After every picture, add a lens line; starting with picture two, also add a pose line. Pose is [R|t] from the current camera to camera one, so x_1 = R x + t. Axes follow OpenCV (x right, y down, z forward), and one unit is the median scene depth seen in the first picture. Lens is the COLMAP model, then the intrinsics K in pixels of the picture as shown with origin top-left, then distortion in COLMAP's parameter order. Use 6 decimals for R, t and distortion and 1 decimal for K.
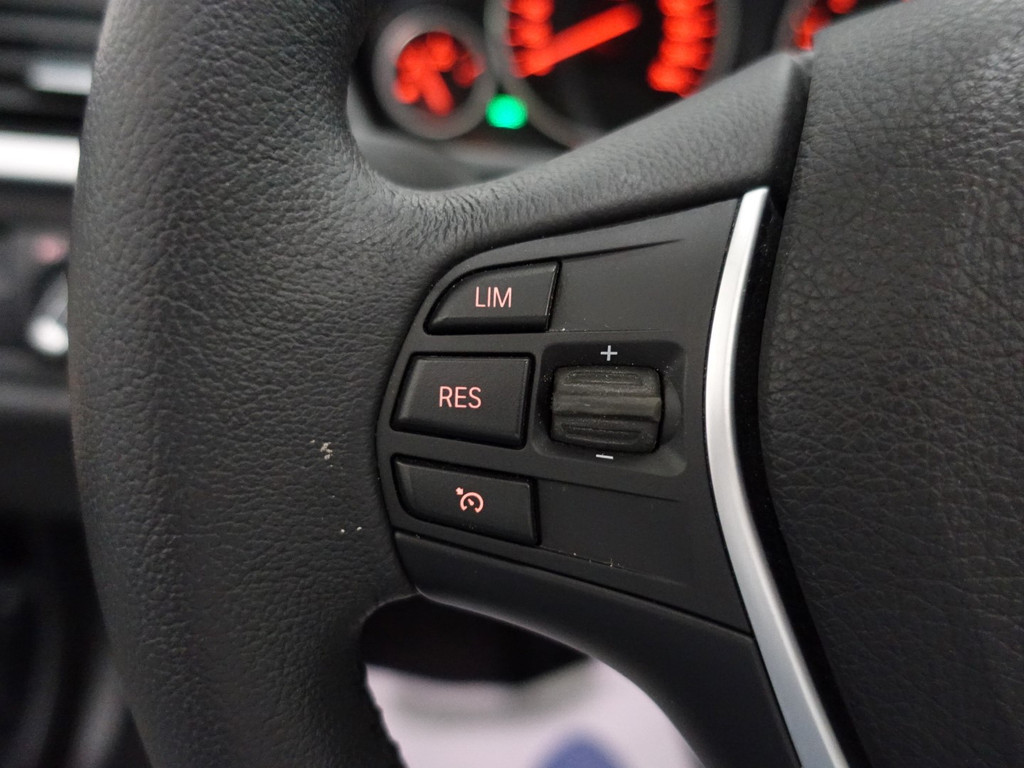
lens RADIAL K [[777.6, 0, 511.5], [0, 777.6, 382.1], [0, 0, 1]] dist [-0.005720, 0.014299]
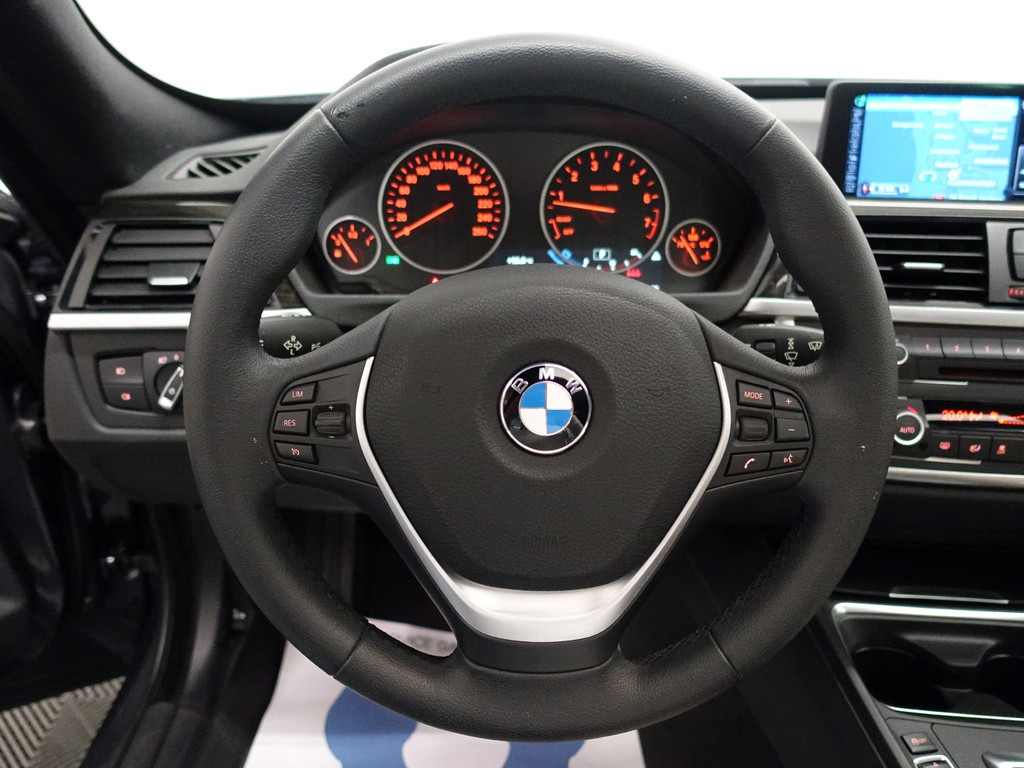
lens RADIAL K [[777.6, 0, 510.1], [0, 777.6, 380.7], [0, 0, 1]] dist [-0.005720, 0.014299]
pose [[0.994203, -0.069889, -0.081708, 1.223272], [0.069056, 0.997528, -0.012979, -0.057118], [0.082413, 0.007261, 0.996572, -2.435127]]
